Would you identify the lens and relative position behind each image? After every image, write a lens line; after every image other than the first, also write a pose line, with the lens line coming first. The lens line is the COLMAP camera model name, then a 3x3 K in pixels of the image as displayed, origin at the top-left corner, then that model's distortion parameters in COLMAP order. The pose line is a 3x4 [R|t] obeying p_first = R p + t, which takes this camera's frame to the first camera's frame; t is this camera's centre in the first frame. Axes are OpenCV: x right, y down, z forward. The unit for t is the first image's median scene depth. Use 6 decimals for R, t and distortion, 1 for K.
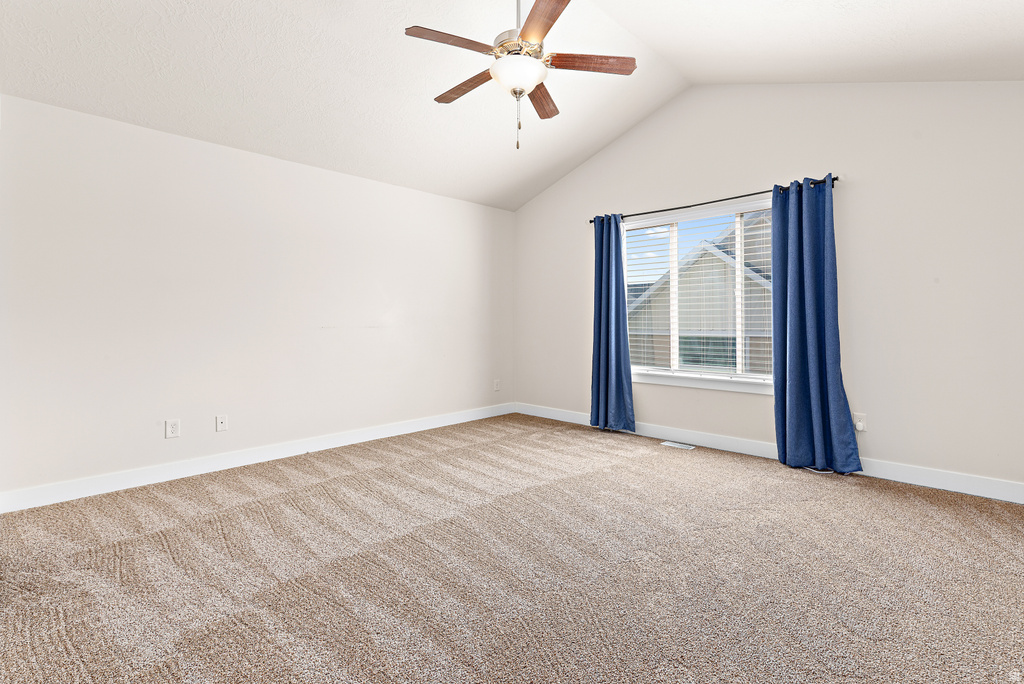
lens RADIAL K [[481.9, 0, 524.0], [0, 481.9, 326.2], [0, 0, 1]] dist [0.007551, 0.000099]
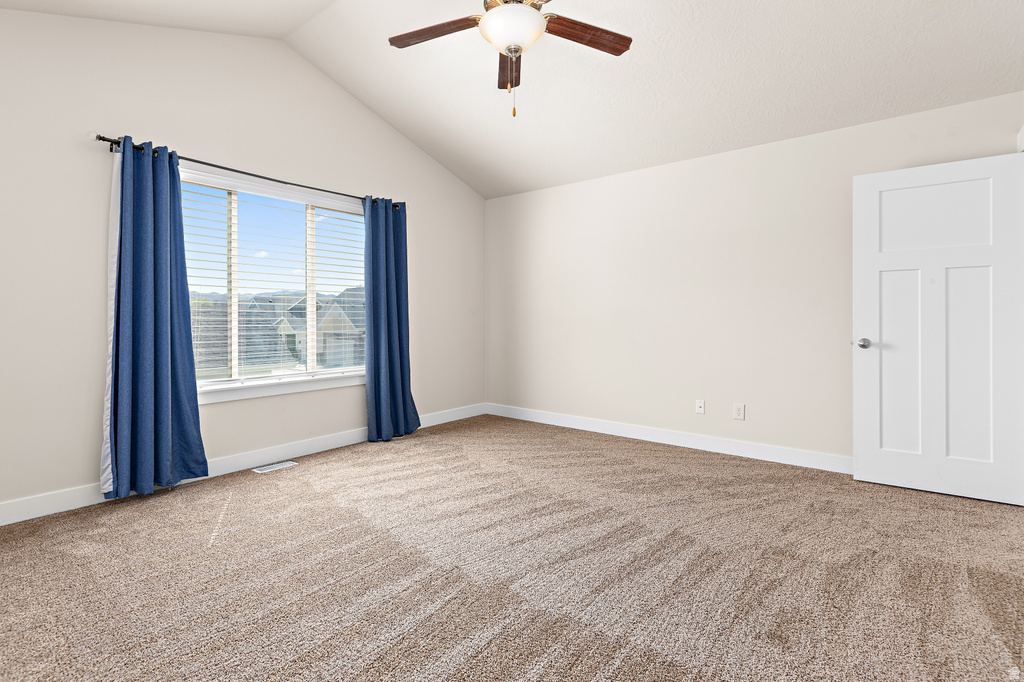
lens RADIAL K [[481.9, 0, 524.0], [0, 481.9, 325.2], [0, 0, 1]] dist [0.007551, 0.000099]
pose [[-0.088294, -0.010518, 0.996039, -0.503833], [0.011896, 0.999862, 0.011613, -0.000301], [-0.996023, 0.012874, -0.088157, 0.602224]]
